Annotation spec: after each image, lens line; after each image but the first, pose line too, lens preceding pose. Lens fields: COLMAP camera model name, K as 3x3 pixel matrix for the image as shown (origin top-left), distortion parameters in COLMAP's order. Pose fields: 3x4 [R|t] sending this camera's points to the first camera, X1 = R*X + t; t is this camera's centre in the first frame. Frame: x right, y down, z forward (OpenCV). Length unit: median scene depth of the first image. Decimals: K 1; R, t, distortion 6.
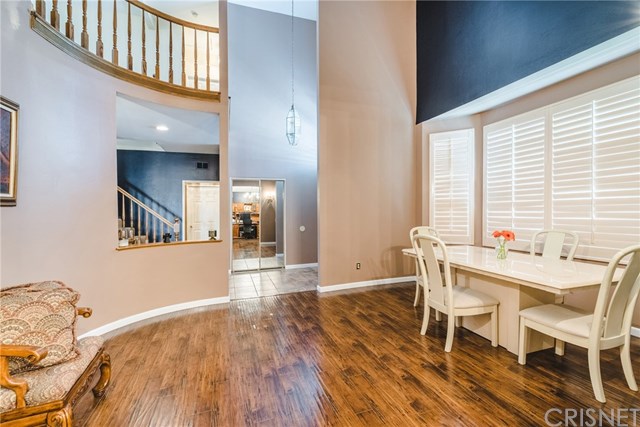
lens RADIAL K [[277.1, 0, 320.7], [0, 277.1, 212.2], [0, 0, 1]] dist [-0.001453, 0.000880]
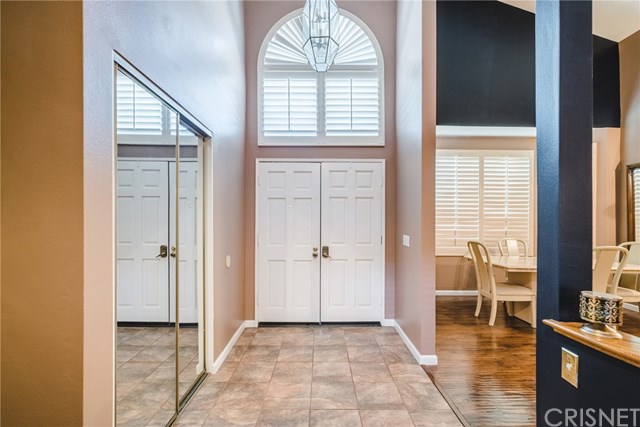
lens RADIAL K [[277.1, 0, 322.0], [0, 277.1, 209.6], [0, 0, 1]] dist [-0.001453, 0.000880]
pose [[0.340285, 0.058943, 0.938473, -0.825407], [-0.002070, 0.998078, -0.061936, 0.006461], [-0.940320, 0.019133, 0.339753, 1.335965]]
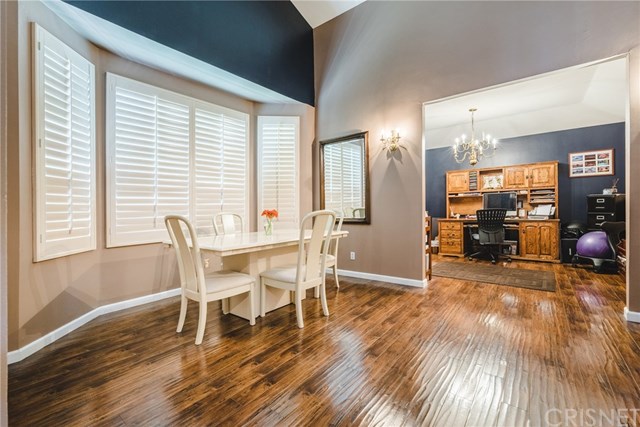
lens RADIAL K [[277.1, 0, 322.4], [0, 277.1, 214.6], [0, 0, 1]] dist [-0.001453, 0.000880]
pose [[-0.541849, 0.002941, 0.840471, -0.348123], [0.034773, 0.999216, 0.018921, 0.060631], [-0.839756, 0.039478, -0.541527, 1.203774]]
